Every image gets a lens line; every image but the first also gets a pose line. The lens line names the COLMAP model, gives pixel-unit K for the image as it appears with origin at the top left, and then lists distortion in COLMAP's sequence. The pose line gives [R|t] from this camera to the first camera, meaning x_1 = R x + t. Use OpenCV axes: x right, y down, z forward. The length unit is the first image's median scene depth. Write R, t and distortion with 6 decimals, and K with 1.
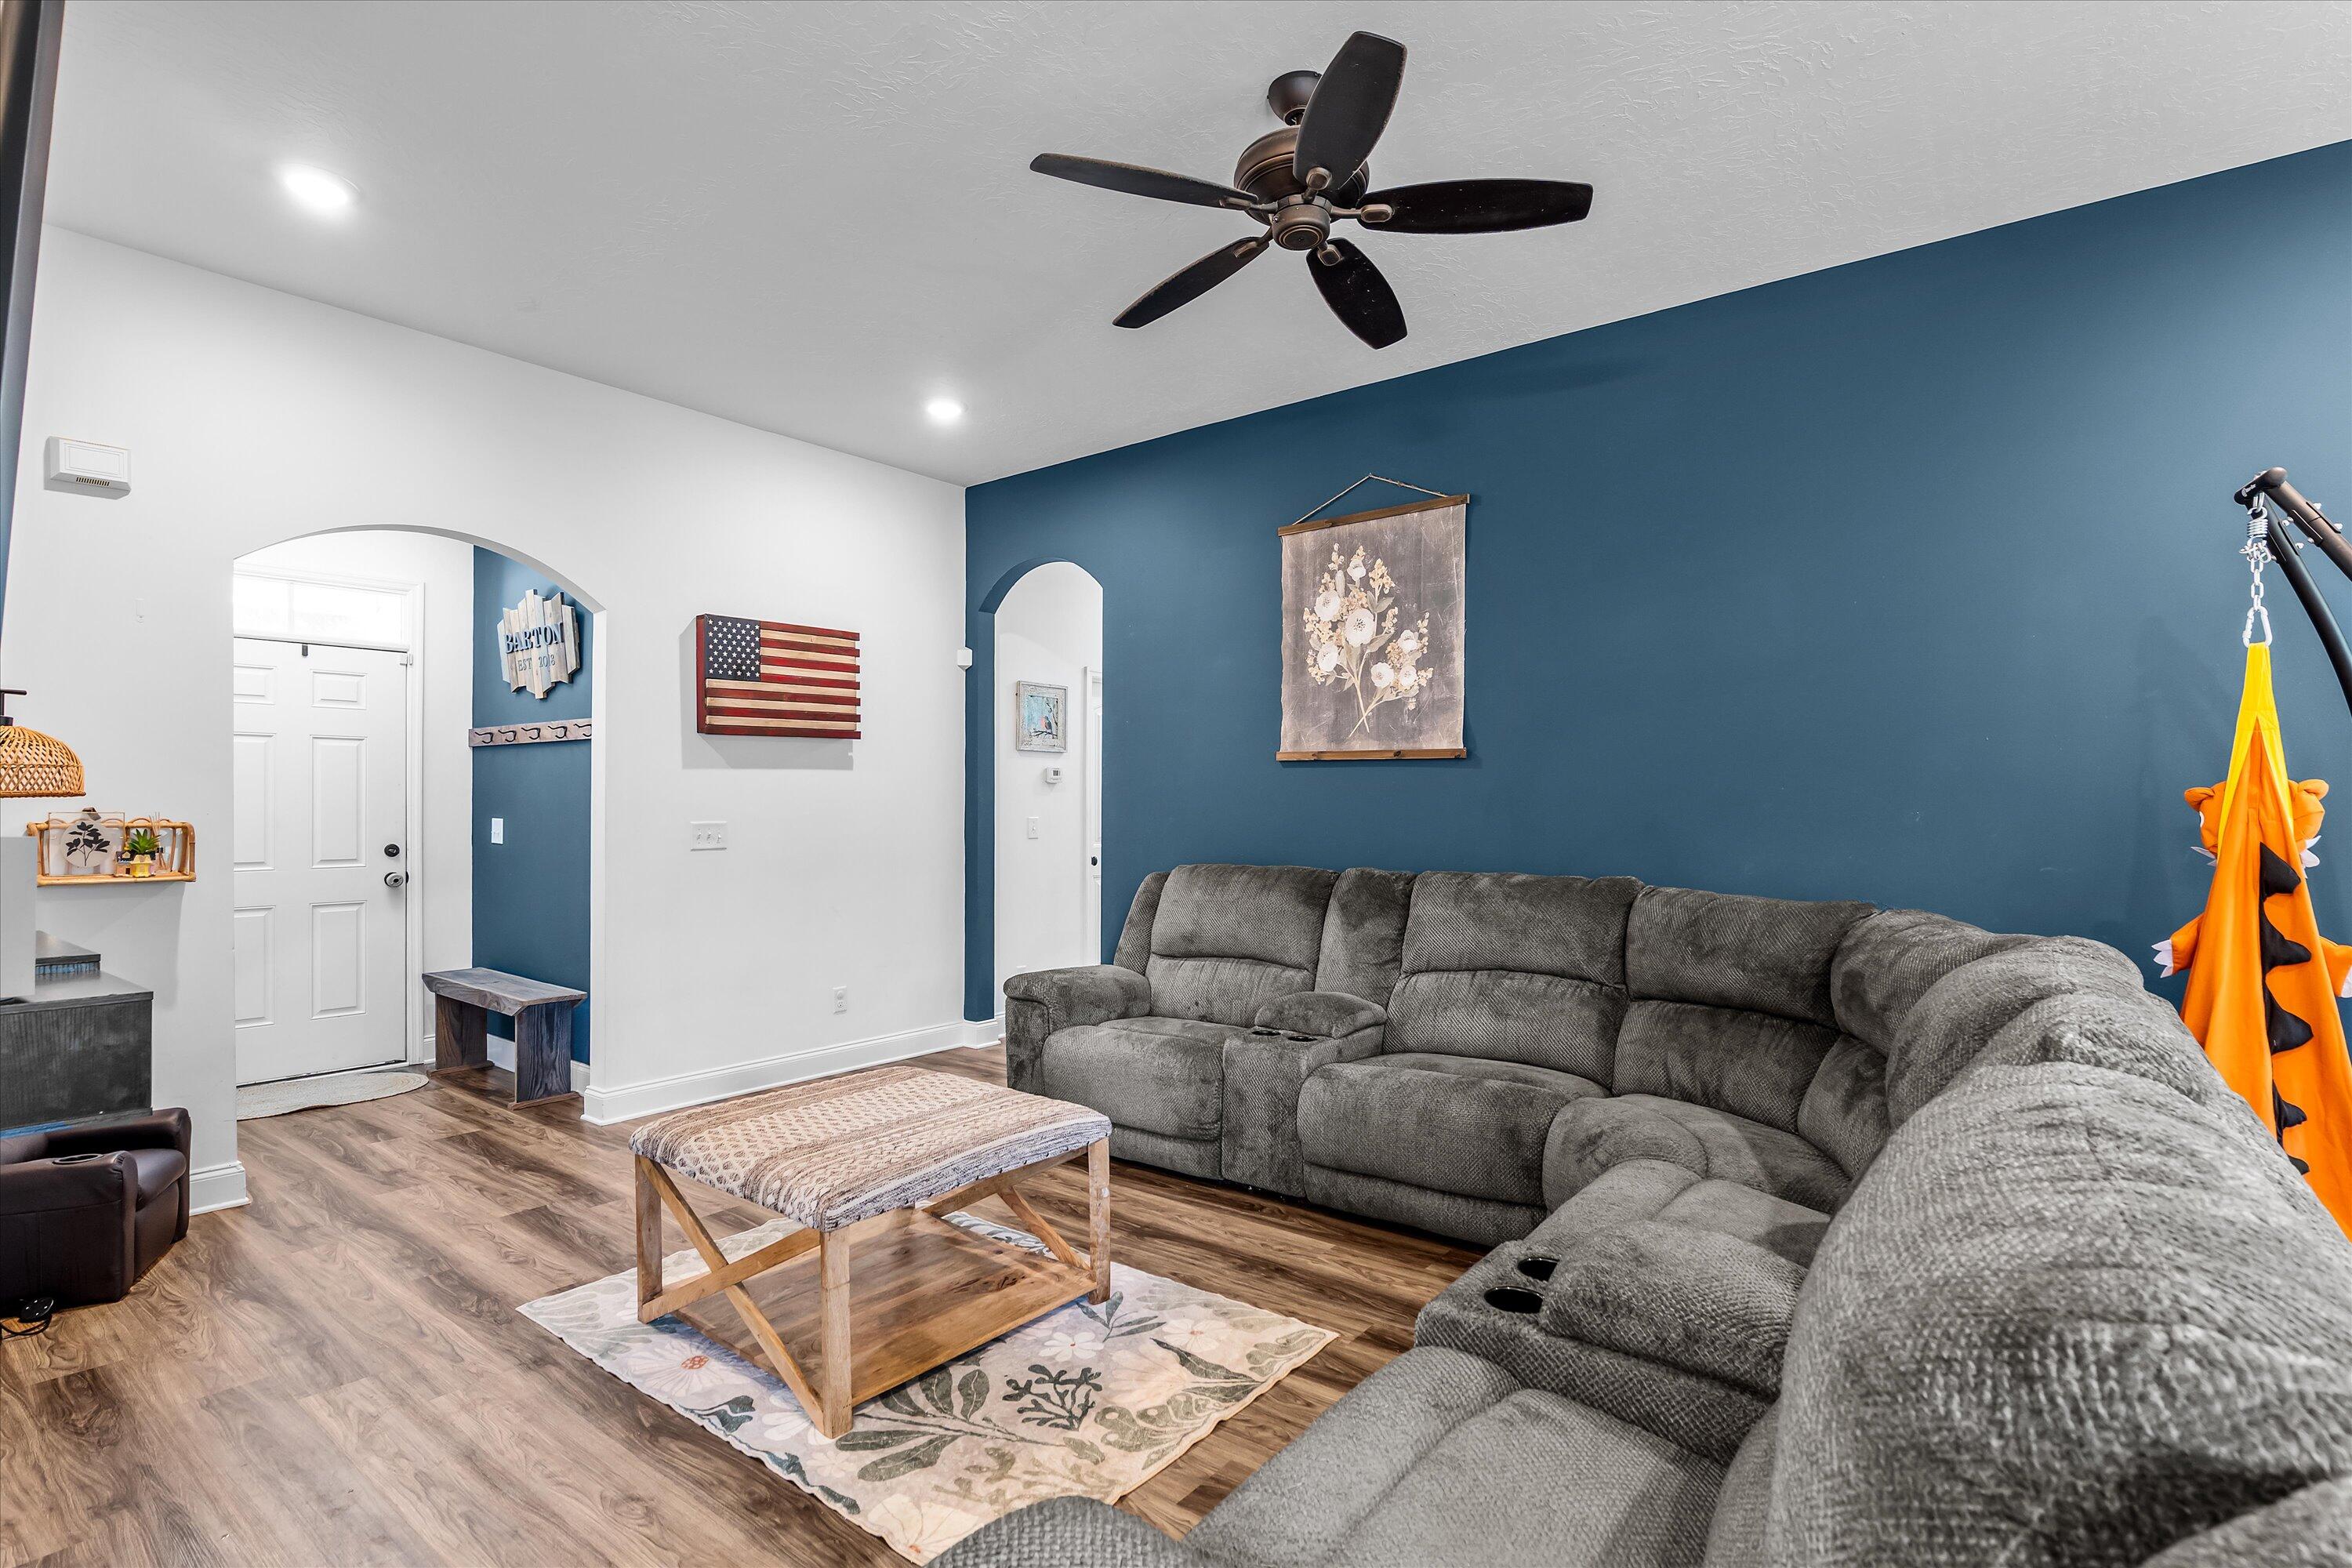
lens RADIAL K [[1102.9, 0, 1180.6], [0, 1102.9, 802.5], [0, 0, 1]] dist [-0.015284, 0.001171]
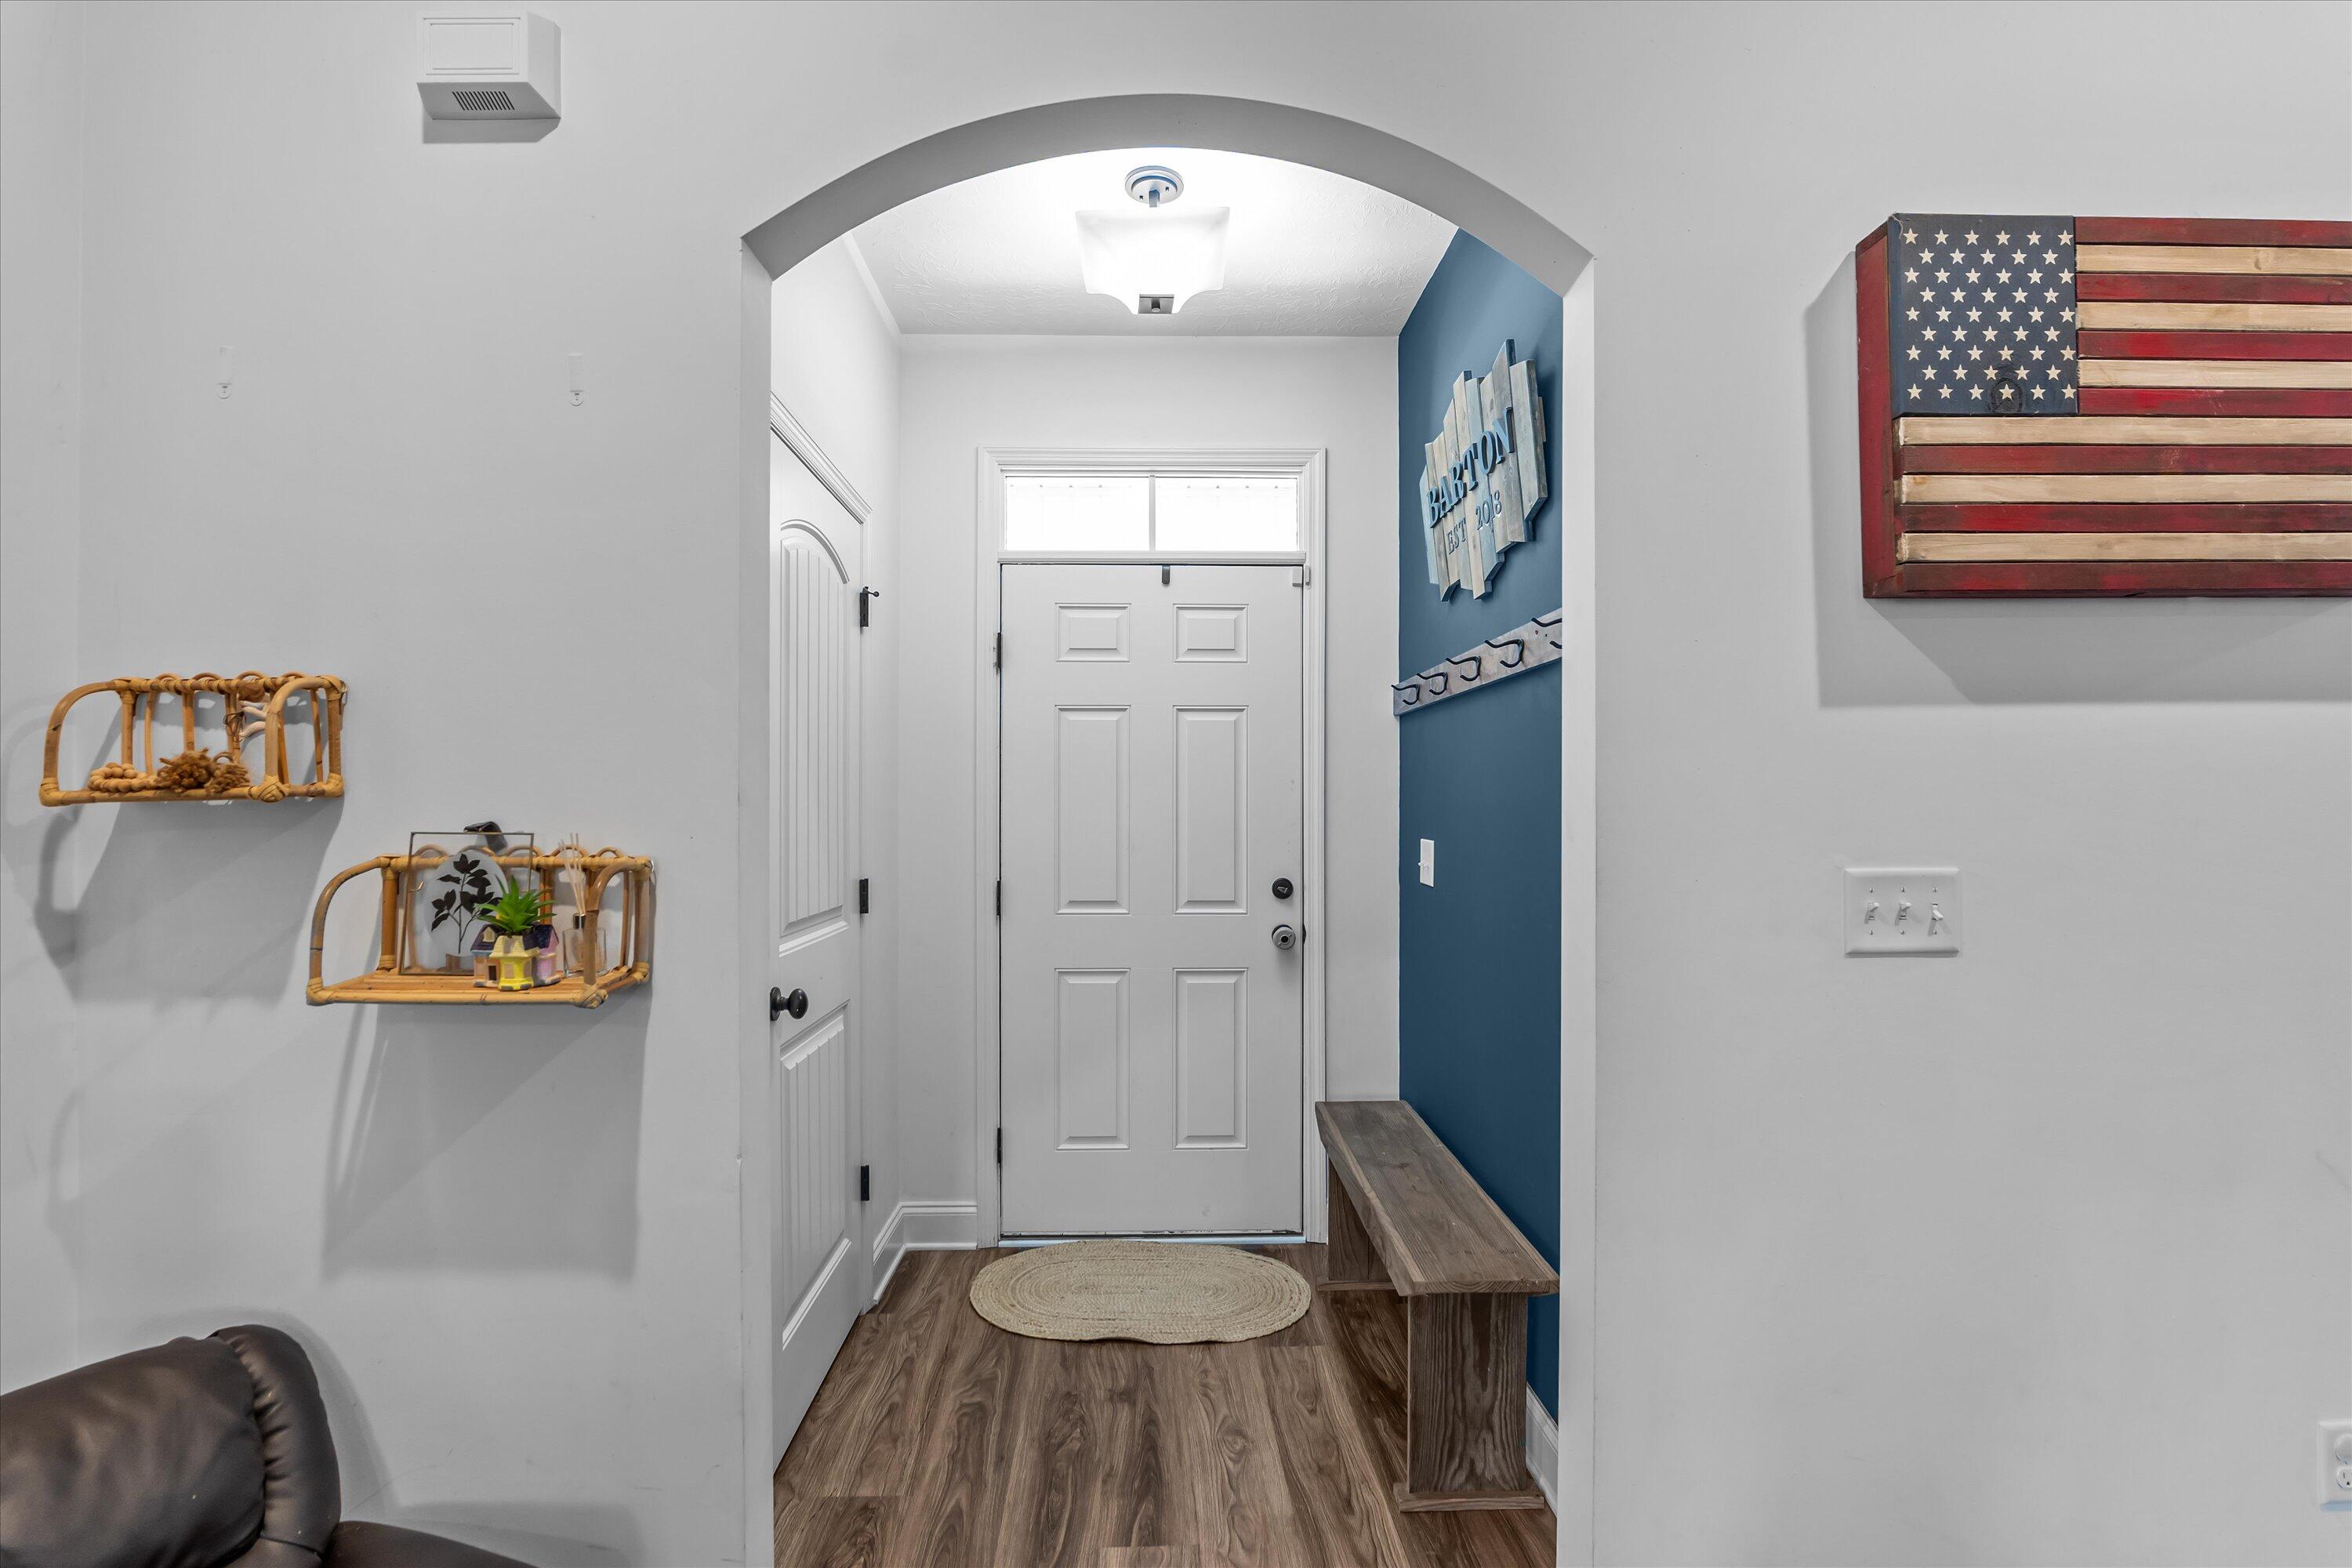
lens RADIAL K [[1102.9, 0, 1180.6], [0, 1102.9, 802.5], [0, 0, 1]] dist [-0.015284, 0.001171]
pose [[0.640232, -0.005790, -0.768160, -0.310654], [0.000000, 0.999972, -0.007537, -0.000051], [0.768182, 0.004826, 0.640214, 0.617119]]
